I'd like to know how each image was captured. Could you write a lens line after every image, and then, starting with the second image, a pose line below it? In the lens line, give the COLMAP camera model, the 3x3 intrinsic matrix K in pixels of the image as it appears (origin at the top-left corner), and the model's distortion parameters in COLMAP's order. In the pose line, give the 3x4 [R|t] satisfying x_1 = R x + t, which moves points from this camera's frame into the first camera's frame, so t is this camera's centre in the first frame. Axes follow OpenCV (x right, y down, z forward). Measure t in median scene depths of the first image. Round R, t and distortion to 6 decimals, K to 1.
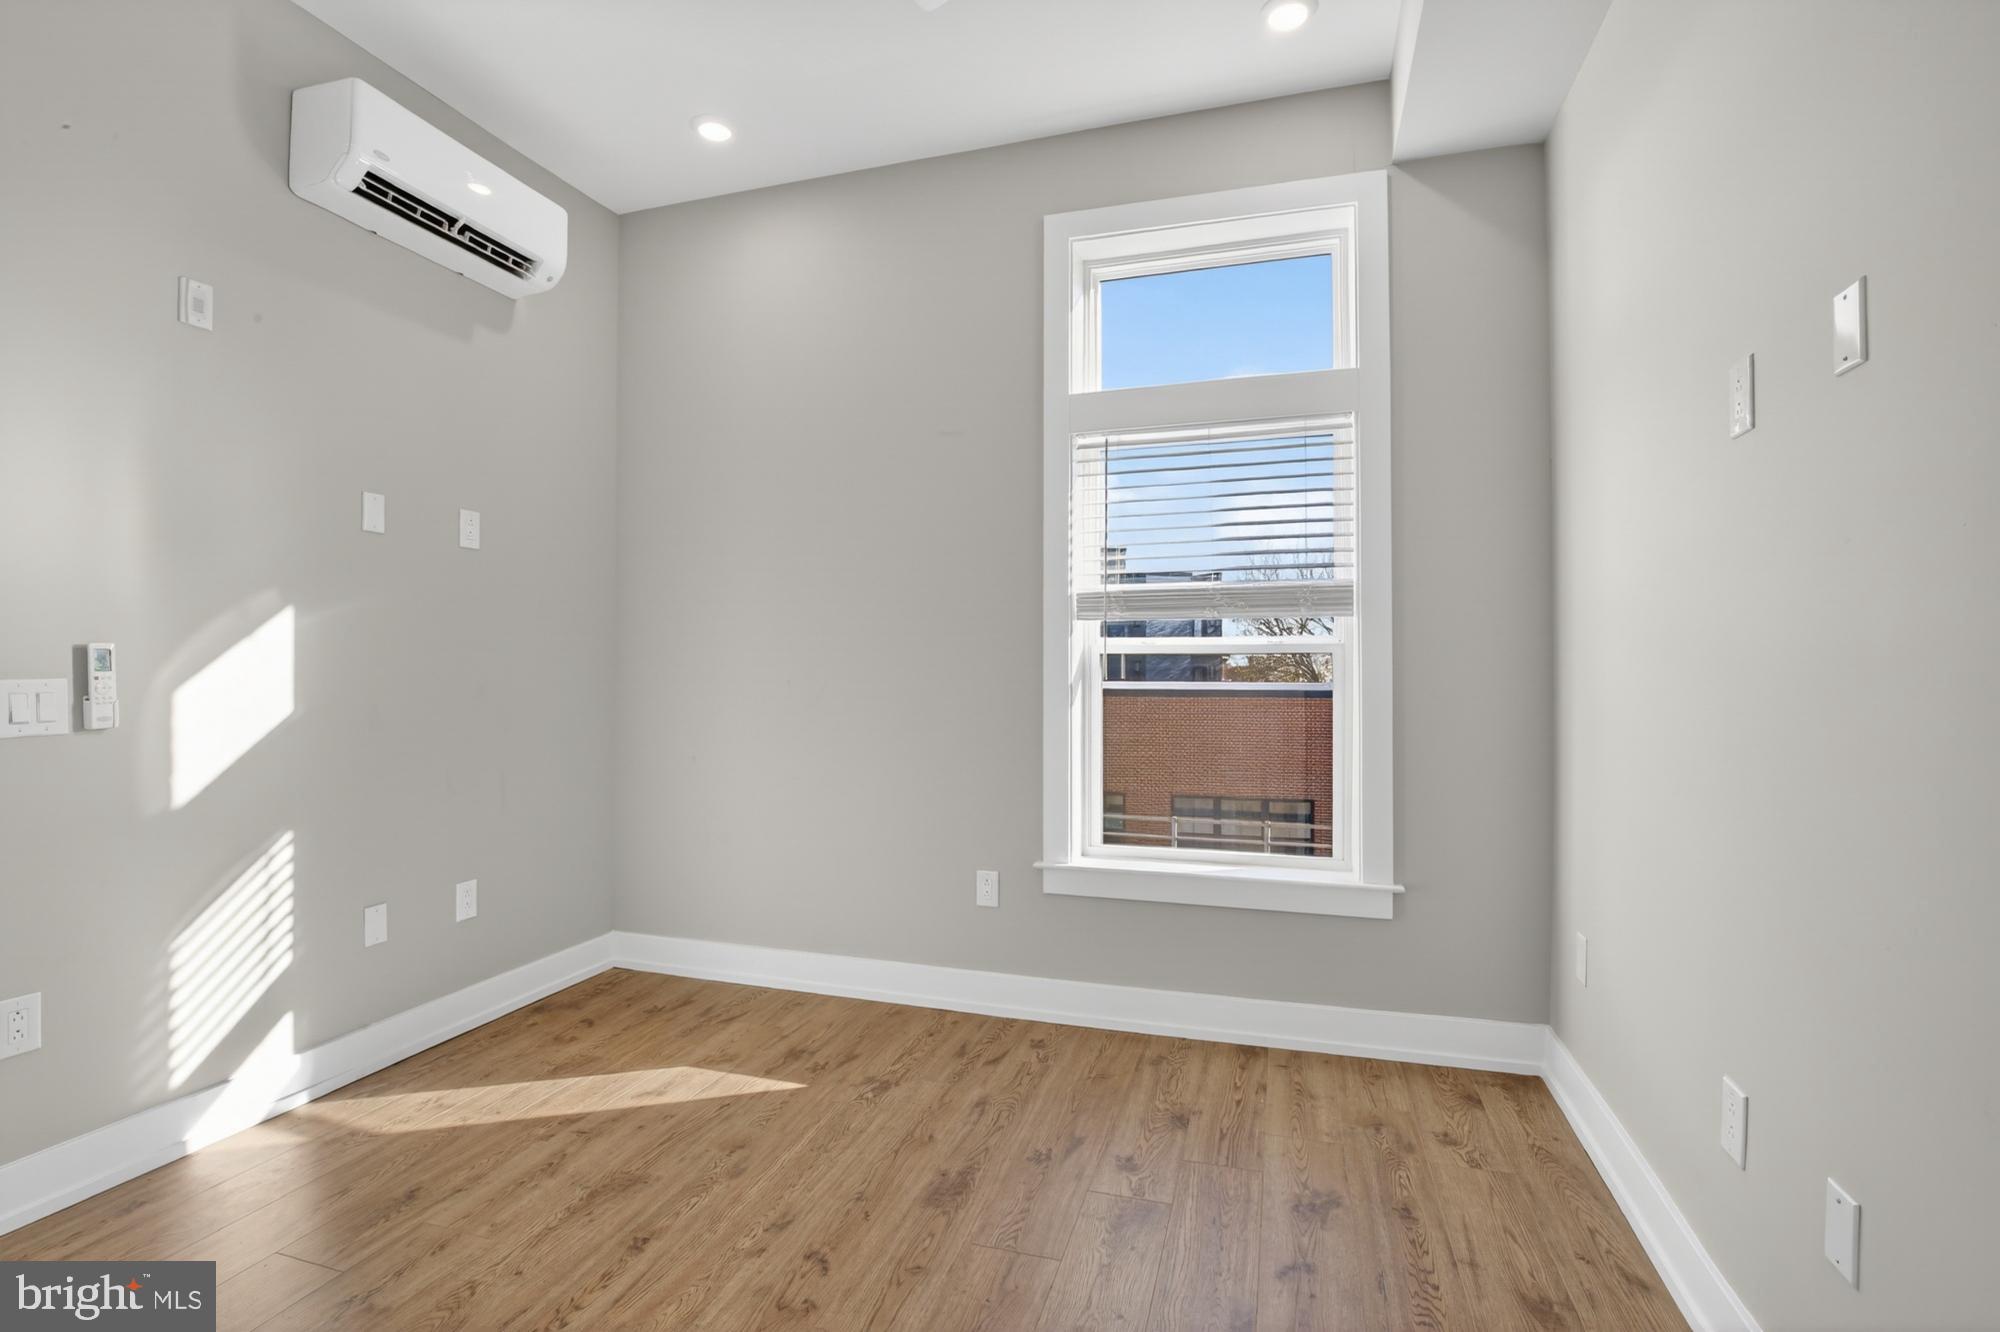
lens RADIAL K [[927.6, 0, 1003.1], [0, 927.6, 674.9], [0, 0, 1]] dist [-0.011479, -0.000574]
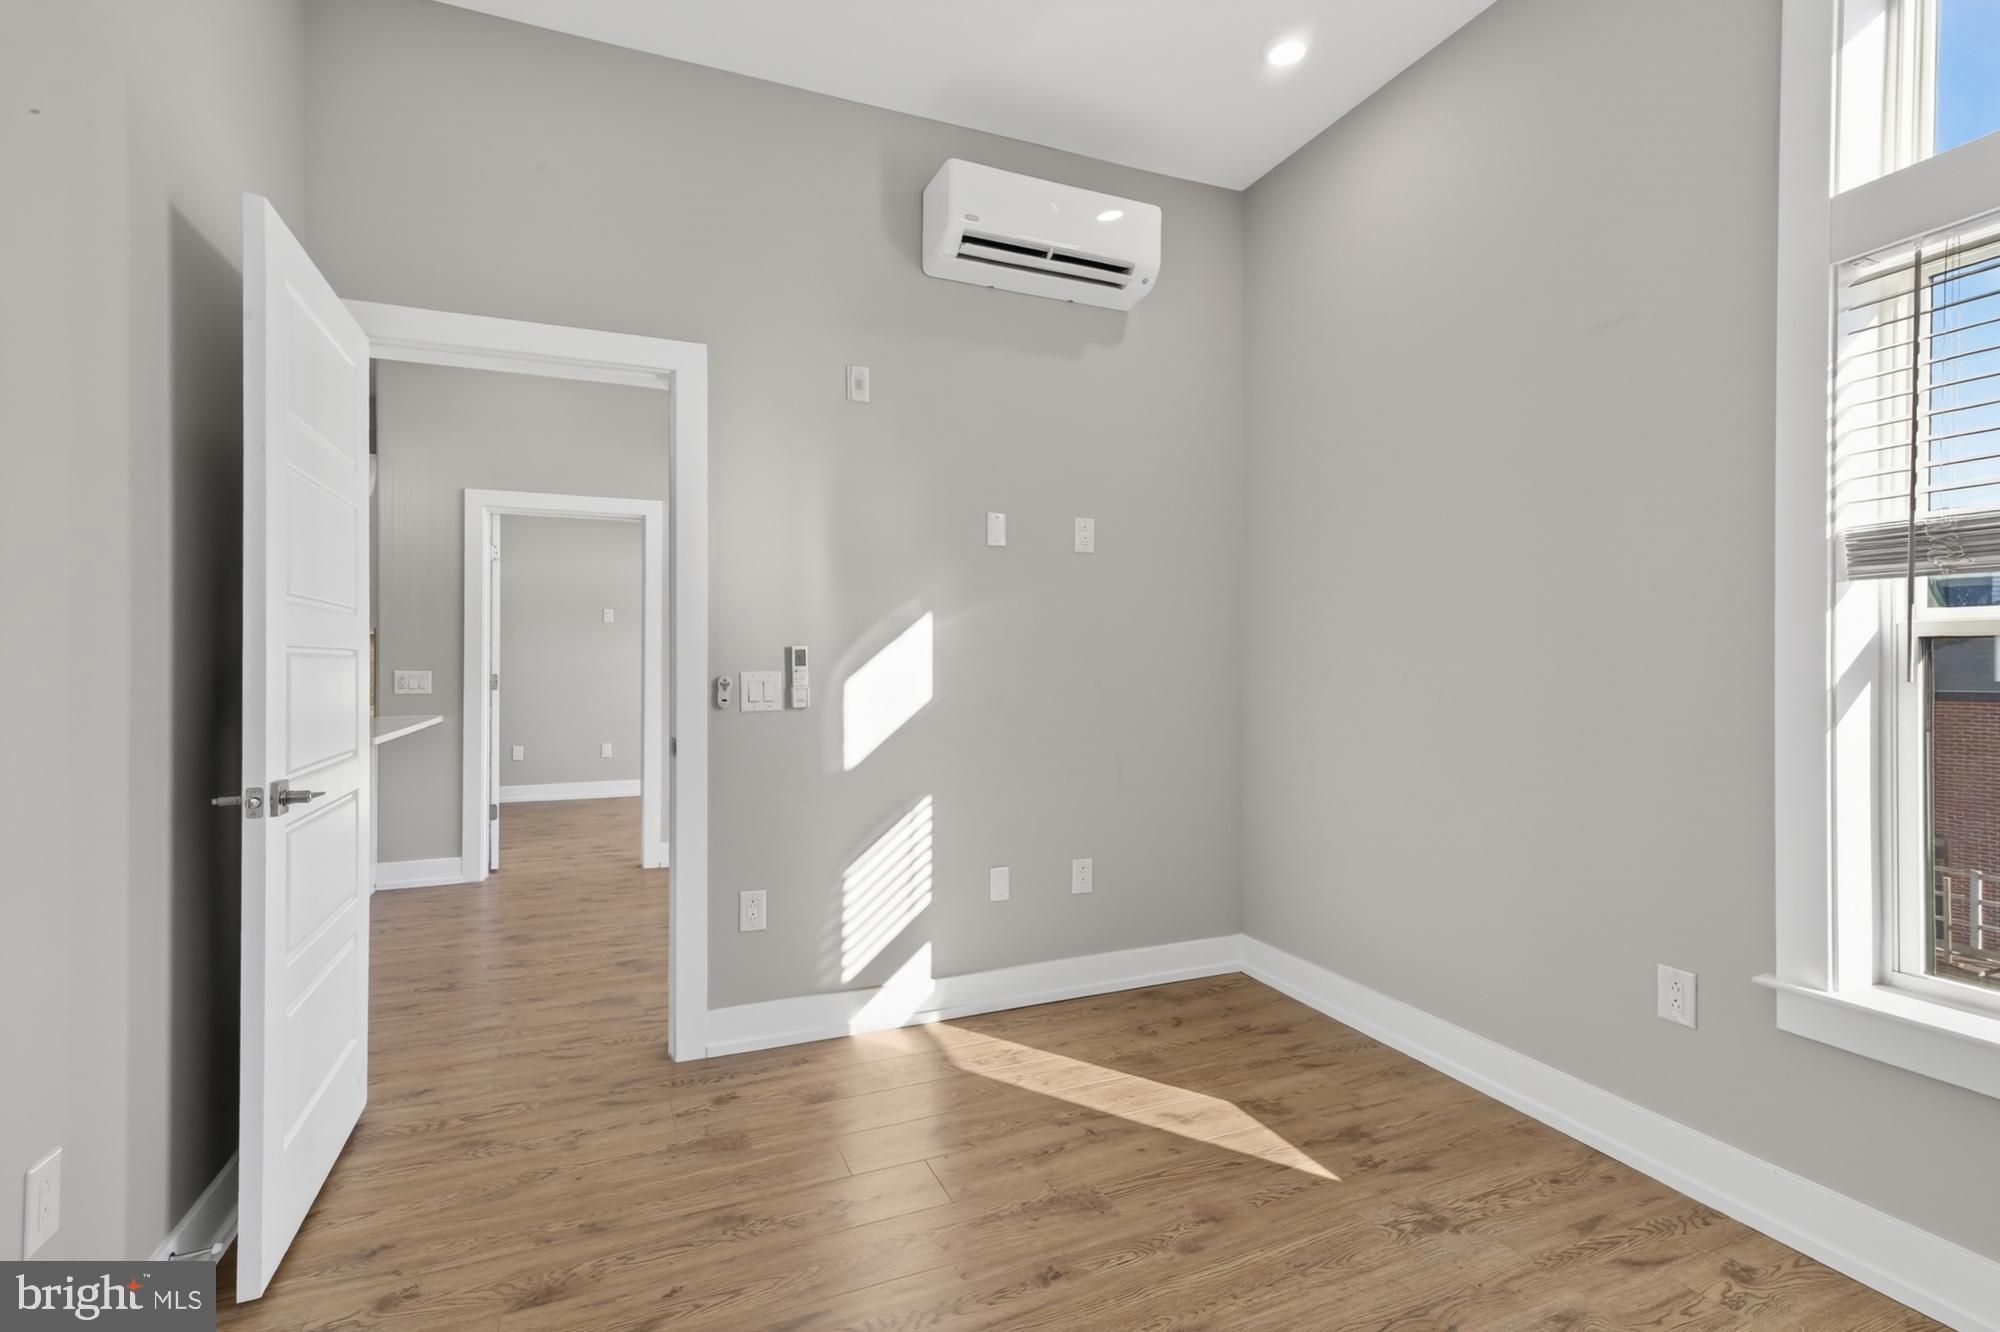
lens RADIAL K [[927.3, 0, 1009.0], [0, 927.3, 666.0], [0, 0, 1]] dist [0.012752, 0.000194]
pose [[0.655274, 0.001571, -0.755390, 0.216820], [-0.002654, 0.999996, -0.000222, -0.003230], [0.755387, 0.002151, 0.655276, 0.252805]]
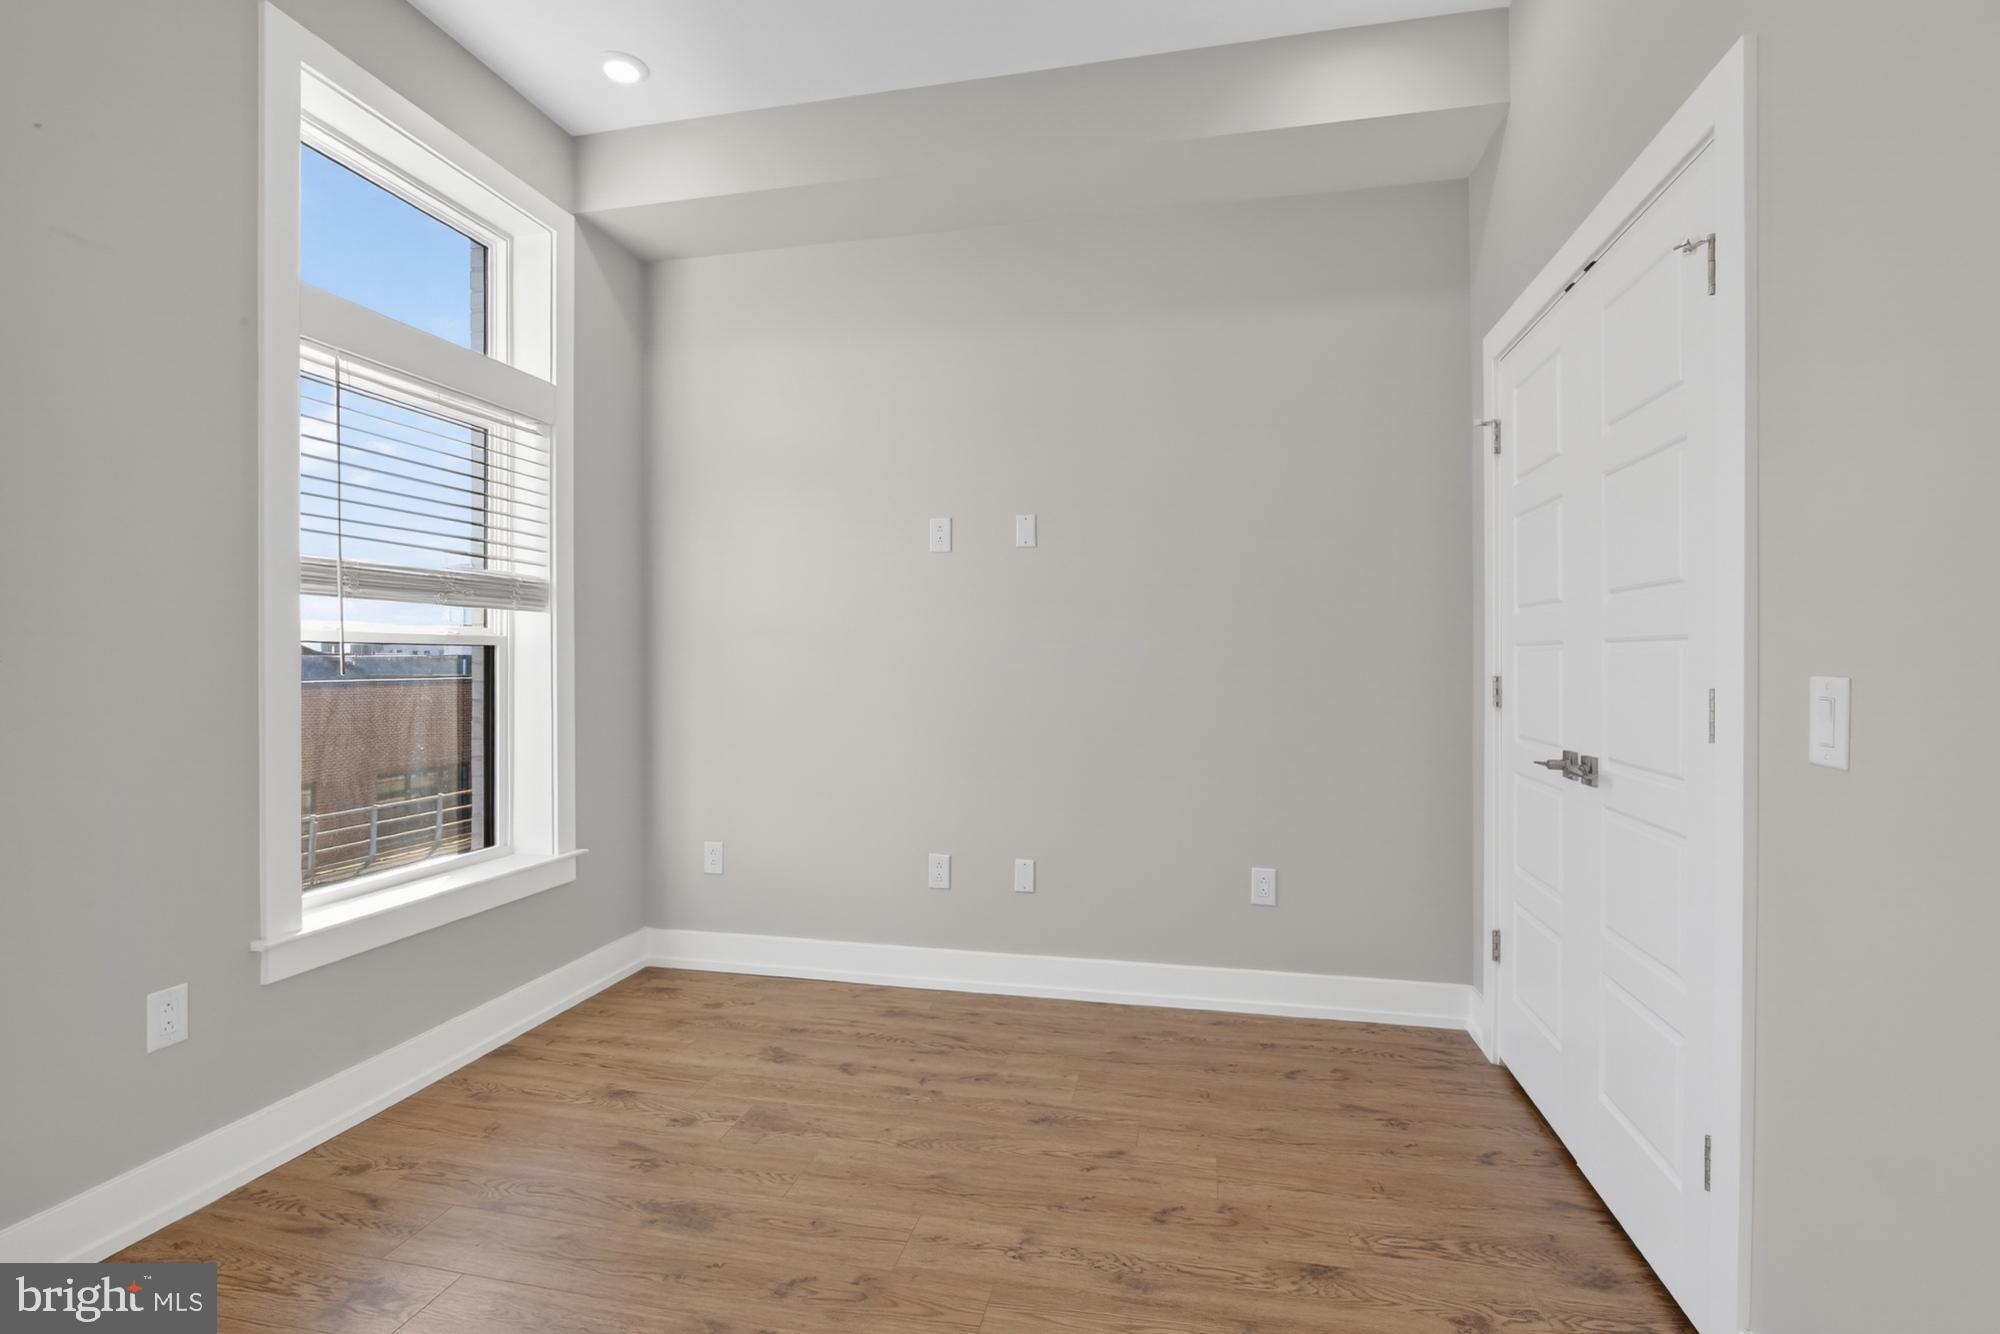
lens RADIAL K [[927.6, 0, 1003.1], [0, 927.6, 675.9], [0, 0, 1]] dist [-0.011479, -0.000574]
pose [[-0.074816, -0.015681, 0.997074, -0.824748], [0.005905, 0.999852, 0.016168, -0.004449], [-0.997180, 0.007097, -0.074713, 0.606787]]
